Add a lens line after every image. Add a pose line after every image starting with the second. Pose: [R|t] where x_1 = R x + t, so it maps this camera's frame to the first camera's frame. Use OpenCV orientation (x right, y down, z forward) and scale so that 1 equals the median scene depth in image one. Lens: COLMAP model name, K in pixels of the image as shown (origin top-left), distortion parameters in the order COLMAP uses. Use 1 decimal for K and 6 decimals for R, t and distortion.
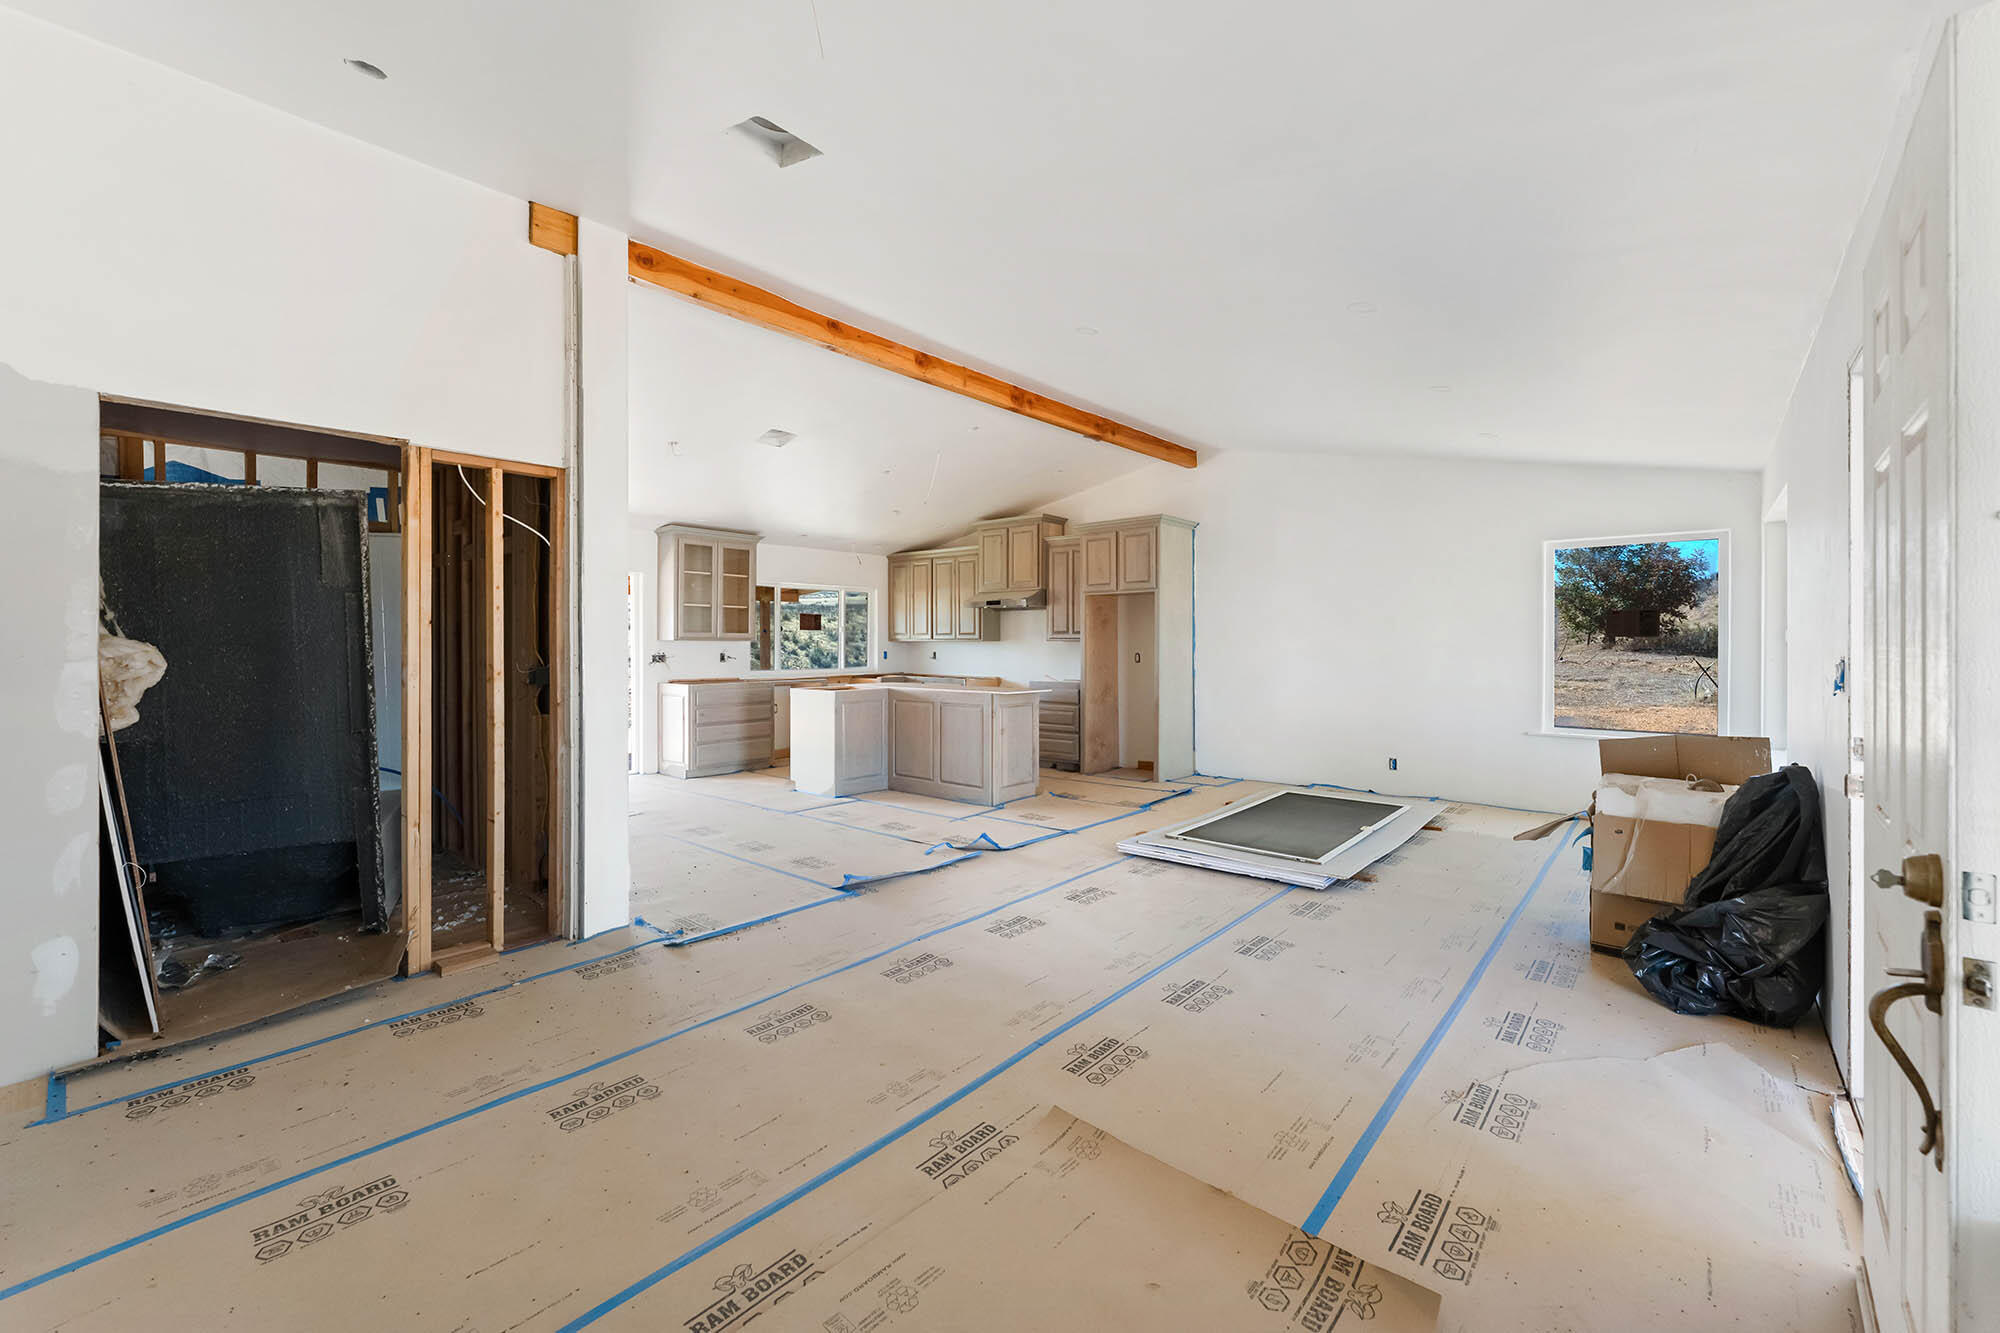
lens RADIAL K [[810.7, 0, 998.7], [0, 810.7, 647.8], [0, 0, 1]] dist [0.011369, -0.000087]
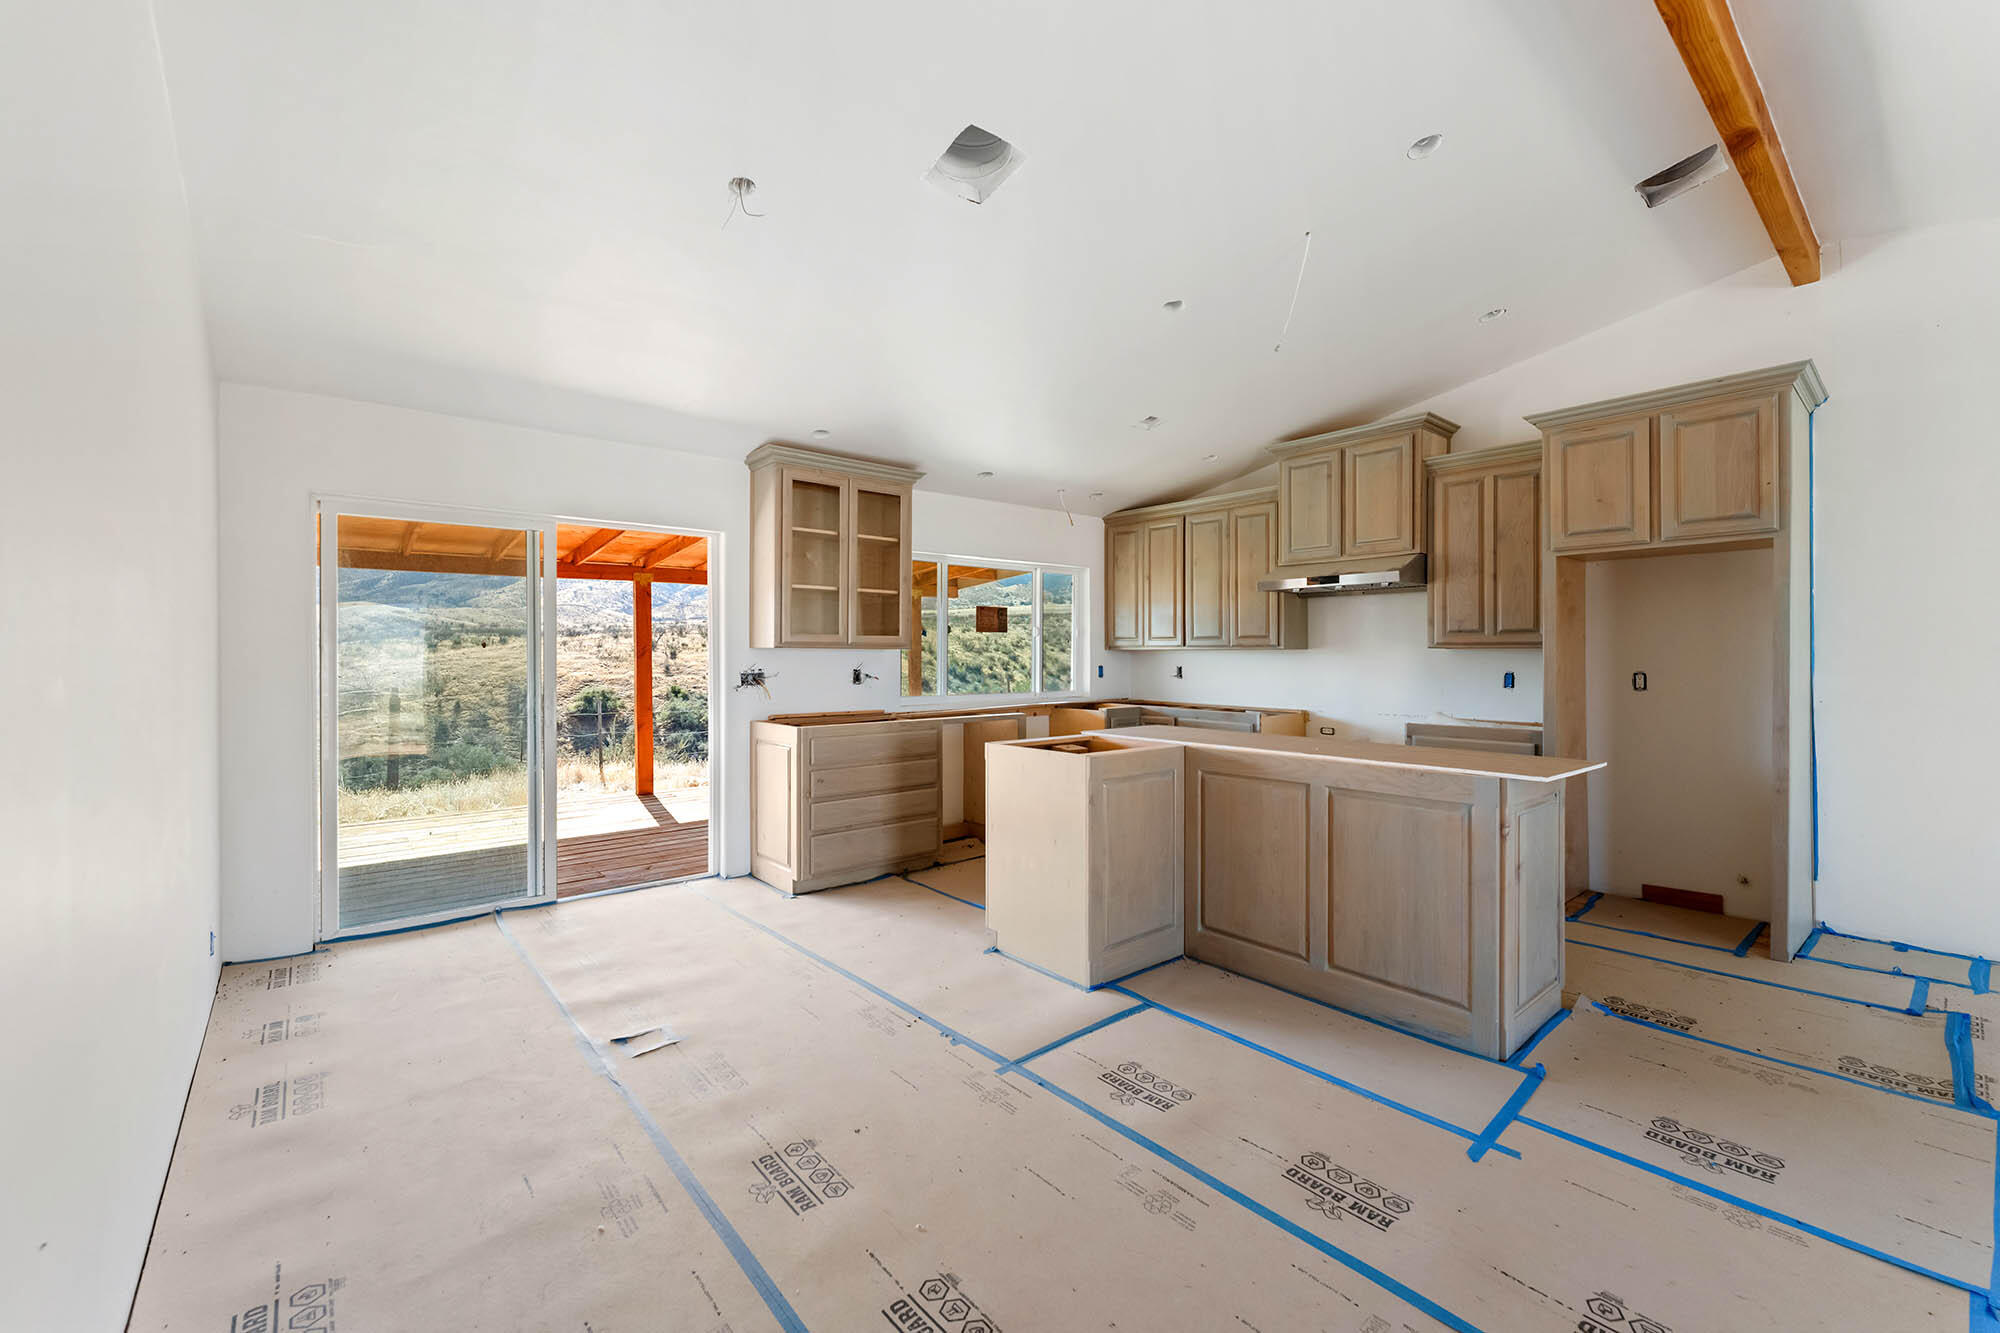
lens RADIAL K [[810.7, 0, 1012.5], [0, 810.7, 656.4], [0, 0, 1]] dist [0.011369, -0.000087]
pose [[0.989524, -0.000057, -0.144368, -0.143849], [-0.000261, 0.999998, -0.002181, -0.001745], [0.144368, 0.002196, 0.989522, 0.434538]]
